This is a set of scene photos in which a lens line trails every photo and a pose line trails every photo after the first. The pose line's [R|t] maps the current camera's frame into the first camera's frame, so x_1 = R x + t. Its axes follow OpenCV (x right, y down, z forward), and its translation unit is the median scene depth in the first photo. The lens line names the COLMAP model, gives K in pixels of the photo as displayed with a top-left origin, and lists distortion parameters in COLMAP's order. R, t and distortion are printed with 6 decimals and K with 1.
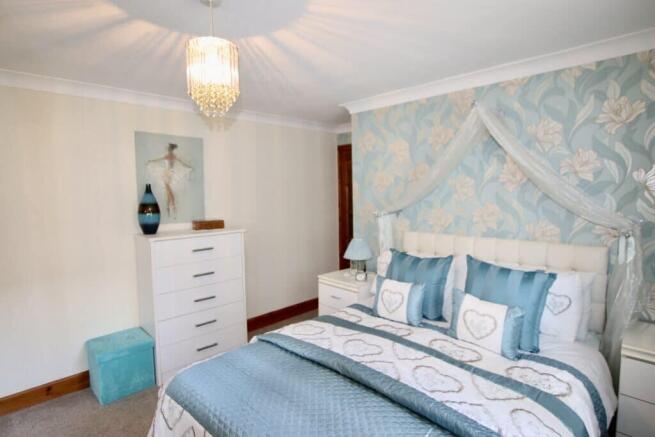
lens RADIAL K [[346.6, 0, 329.6], [0, 346.6, 219.5], [0, 0, 1]] dist [-0.000375, 0.000003]
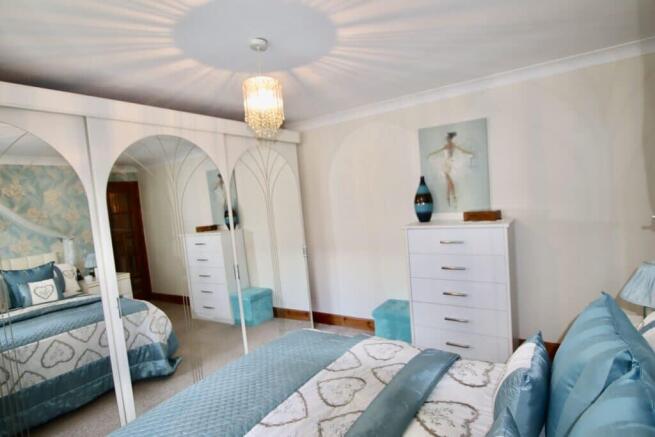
lens RADIAL K [[346.6, 0, 329.6], [0, 346.6, 219.5], [0, 0, 1]] dist [-0.000375, 0.000003]
pose [[0.170027, 0.069527, -0.982984, 0.487137], [0.000722, 0.997499, 0.070679, -0.041355], [0.985439, -0.012727, 0.169551, 0.495307]]
